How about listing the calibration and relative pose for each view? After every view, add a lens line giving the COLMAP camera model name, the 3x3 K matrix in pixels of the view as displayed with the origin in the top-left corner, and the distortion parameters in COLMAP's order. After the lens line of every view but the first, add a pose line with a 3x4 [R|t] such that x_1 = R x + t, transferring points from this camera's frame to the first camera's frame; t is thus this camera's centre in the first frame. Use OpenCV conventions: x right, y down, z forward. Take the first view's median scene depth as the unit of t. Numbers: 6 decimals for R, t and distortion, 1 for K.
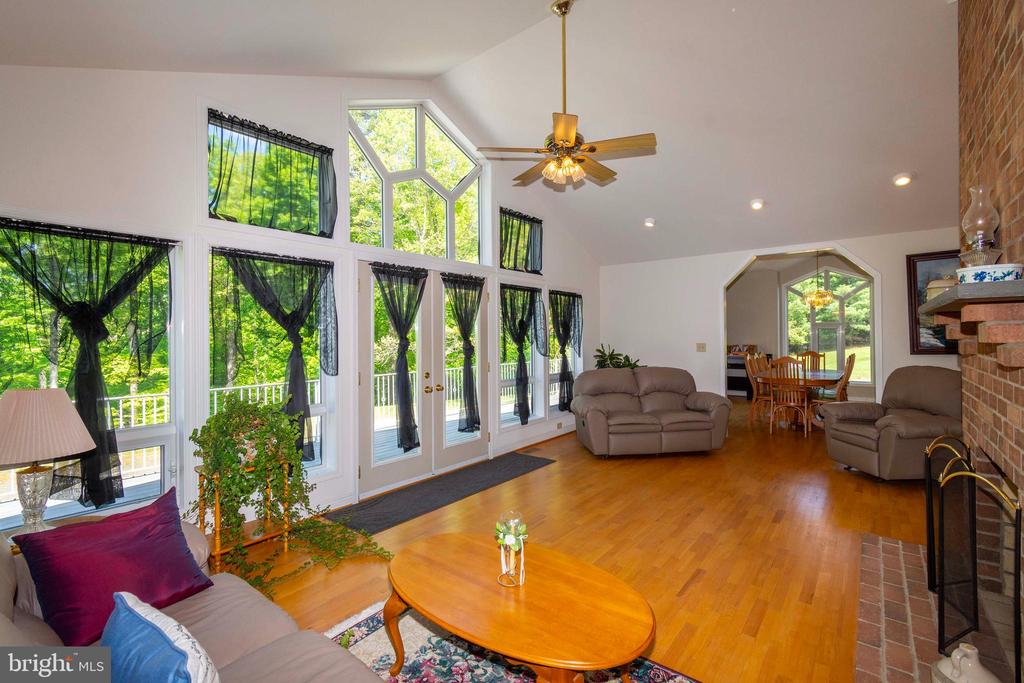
lens RADIAL K [[452.6, 0, 514.5], [0, 452.6, 335.7], [0, 0, 1]] dist [0.004115, -0.001404]
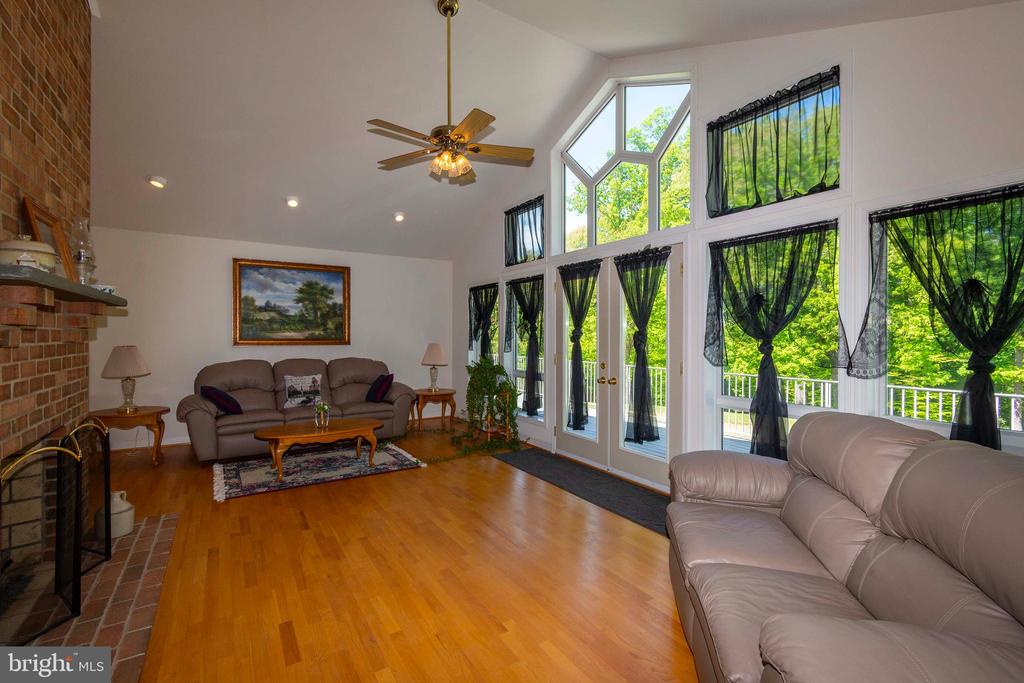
lens RADIAL K [[452.6, 0, 514.5], [0, 452.6, 335.7], [0, 0, 1]] dist [0.004115, -0.001404]
pose [[-0.321494, 0.013420, -0.946817, 0.792823], [0.002626, 0.999908, 0.013280, 0.008012], [0.946908, 0.001783, -0.321500, 1.120883]]
